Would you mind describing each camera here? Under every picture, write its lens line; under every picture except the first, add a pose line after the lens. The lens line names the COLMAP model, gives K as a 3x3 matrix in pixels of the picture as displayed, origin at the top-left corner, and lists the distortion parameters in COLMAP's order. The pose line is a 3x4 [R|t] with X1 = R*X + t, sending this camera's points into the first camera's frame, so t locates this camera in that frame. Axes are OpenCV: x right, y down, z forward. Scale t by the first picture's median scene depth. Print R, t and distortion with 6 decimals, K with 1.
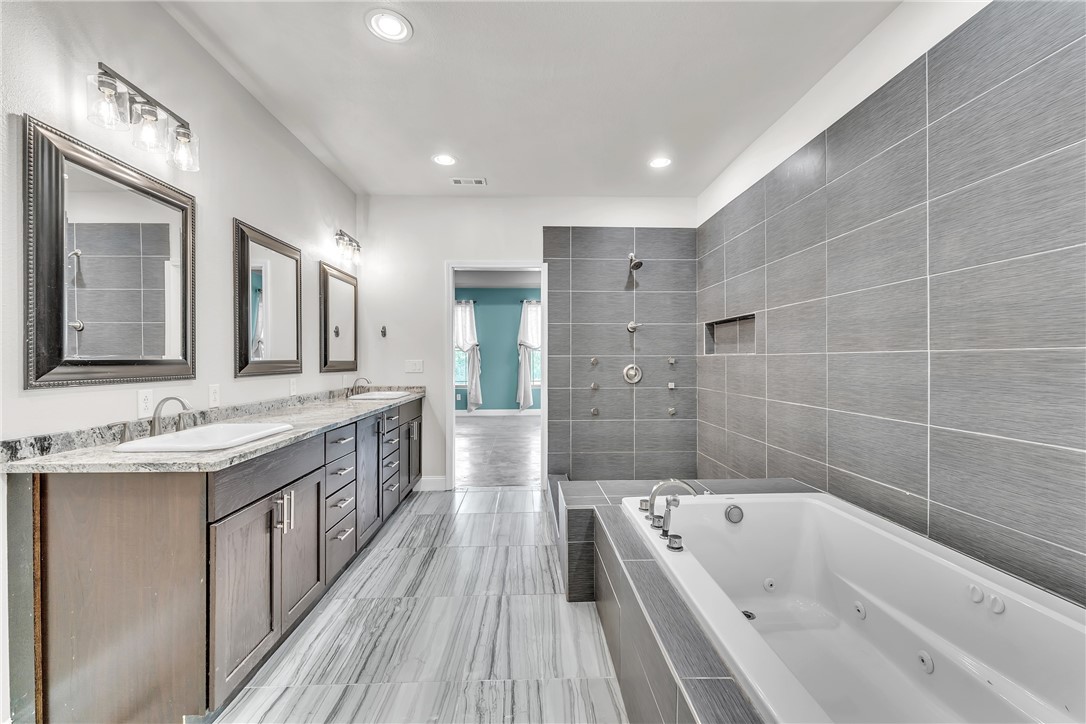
lens RADIAL K [[445.8, 0, 544.1], [0, 445.8, 361.3], [0, 0, 1]] dist [0.001795, 0.000692]
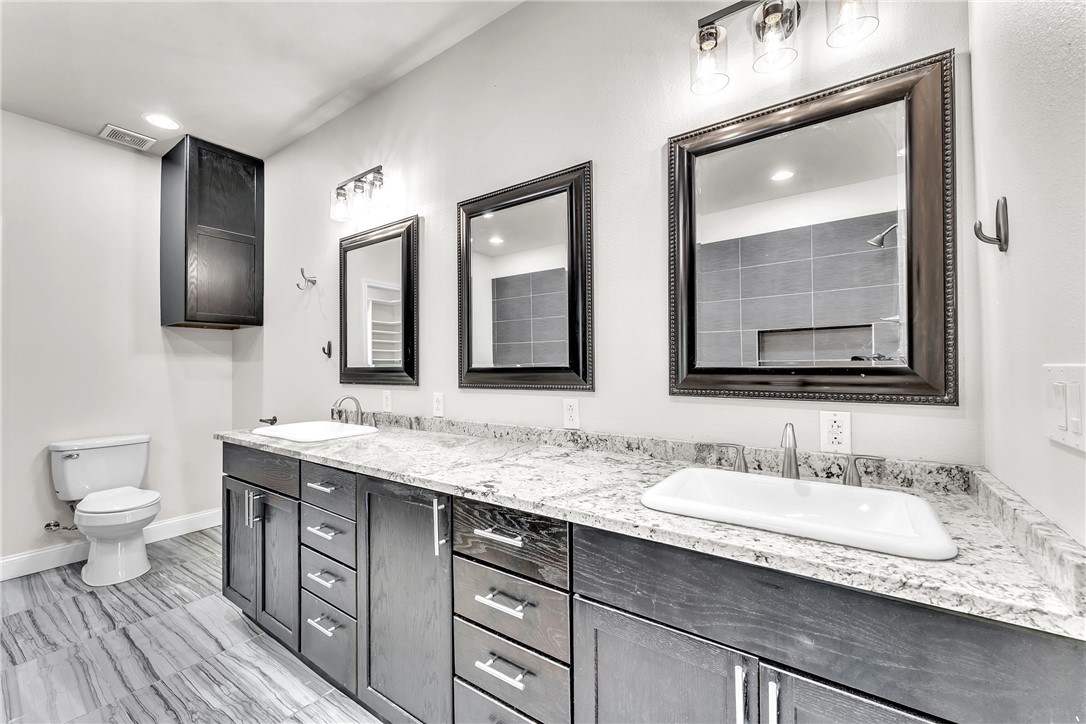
lens RADIAL K [[445.8, 0, 540.7], [0, 445.8, 364.4], [0, 0, 1]] dist [0.001795, 0.000692]
pose [[-0.619174, -0.007360, -0.785220, -0.127272], [0.003253, 0.999923, -0.011938, 0.003422], [0.785247, -0.009946, -0.619102, 1.804777]]
